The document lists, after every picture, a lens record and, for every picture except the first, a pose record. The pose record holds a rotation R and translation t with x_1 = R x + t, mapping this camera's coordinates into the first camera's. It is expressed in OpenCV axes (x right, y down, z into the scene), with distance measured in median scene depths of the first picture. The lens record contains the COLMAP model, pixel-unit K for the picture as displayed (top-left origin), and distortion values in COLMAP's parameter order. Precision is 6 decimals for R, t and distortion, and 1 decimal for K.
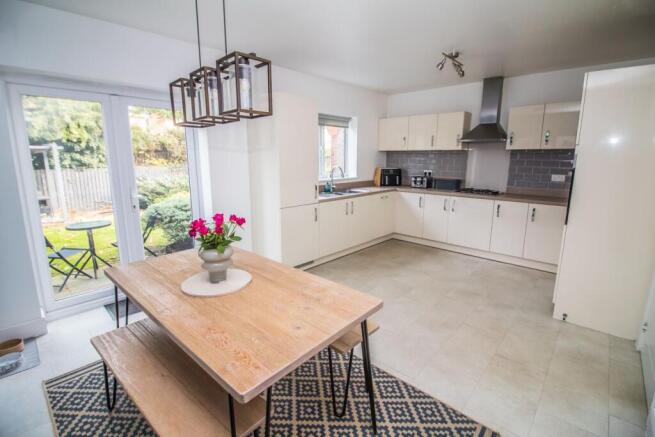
lens RADIAL K [[307.0, 0, 328.7], [0, 307.0, 215.1], [0, 0, 1]] dist [-0.014214, -0.001346]
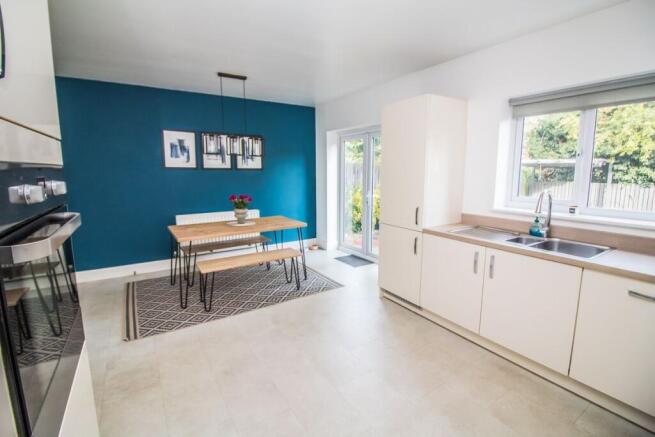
lens RADIAL K [[307.0, 0, 329.0], [0, 307.0, 216.4], [0, 0, 1]] dist [-0.014214, -0.001346]
pose [[-0.263458, 0.146329, -0.953508, 0.914349], [-0.185518, 0.962293, 0.198937, -0.229486], [0.946664, 0.229305, -0.226377, 1.186809]]
